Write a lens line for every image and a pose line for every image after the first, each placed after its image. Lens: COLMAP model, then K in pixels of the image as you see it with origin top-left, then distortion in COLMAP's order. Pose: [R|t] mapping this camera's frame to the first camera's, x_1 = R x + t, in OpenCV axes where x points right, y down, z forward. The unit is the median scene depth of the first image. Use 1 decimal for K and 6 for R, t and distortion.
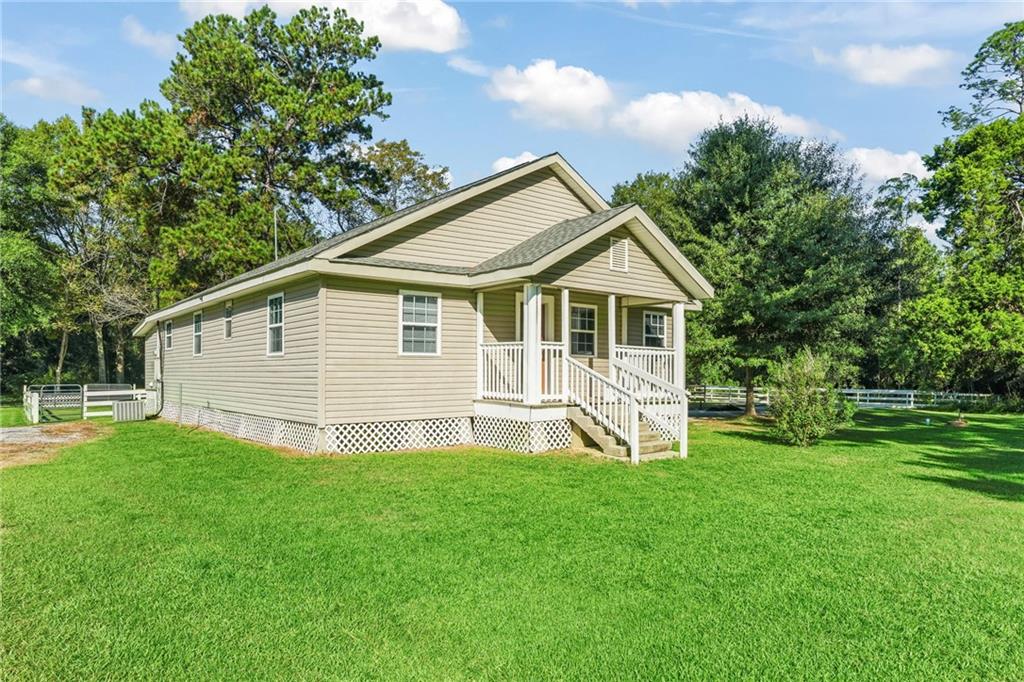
lens RADIAL K [[646.4, 0, 514.4], [0, 646.4, 363.8], [0, 0, 1]] dist [-0.008334, 0.003079]
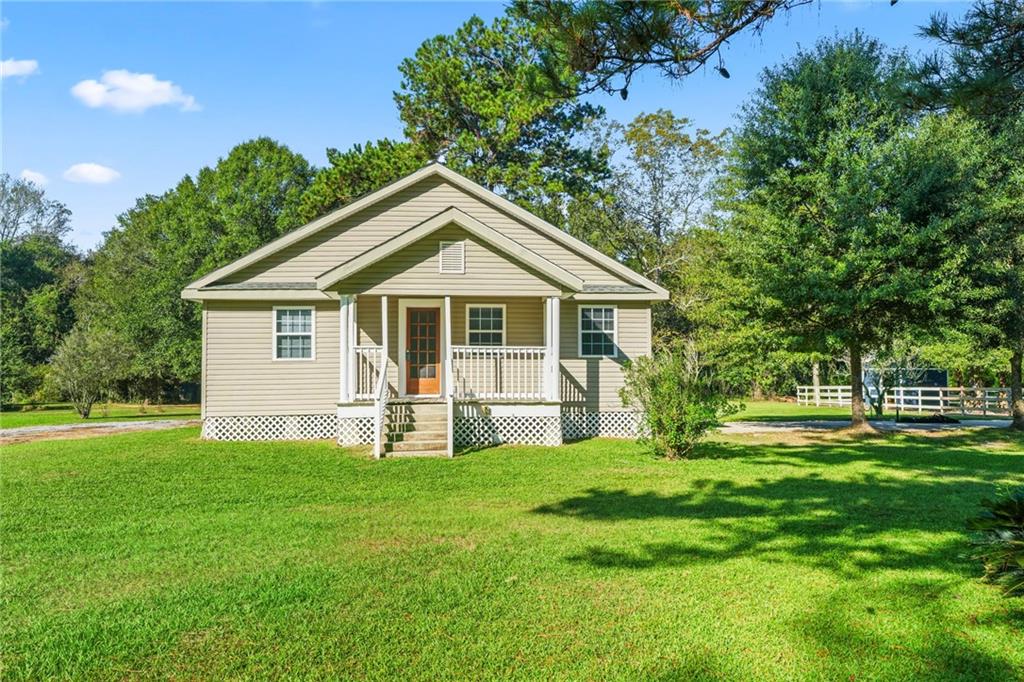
lens RADIAL K [[761.5, 0, 513.2], [0, 761.5, 343.5], [0, 0, 1]] dist [0.045002, 0.000966]
pose [[0.840961, -0.030853, -0.540216, 0.486217], [0.018419, 0.999427, -0.028406, 0.001640], [0.540783, 0.013938, 0.841047, 0.022506]]
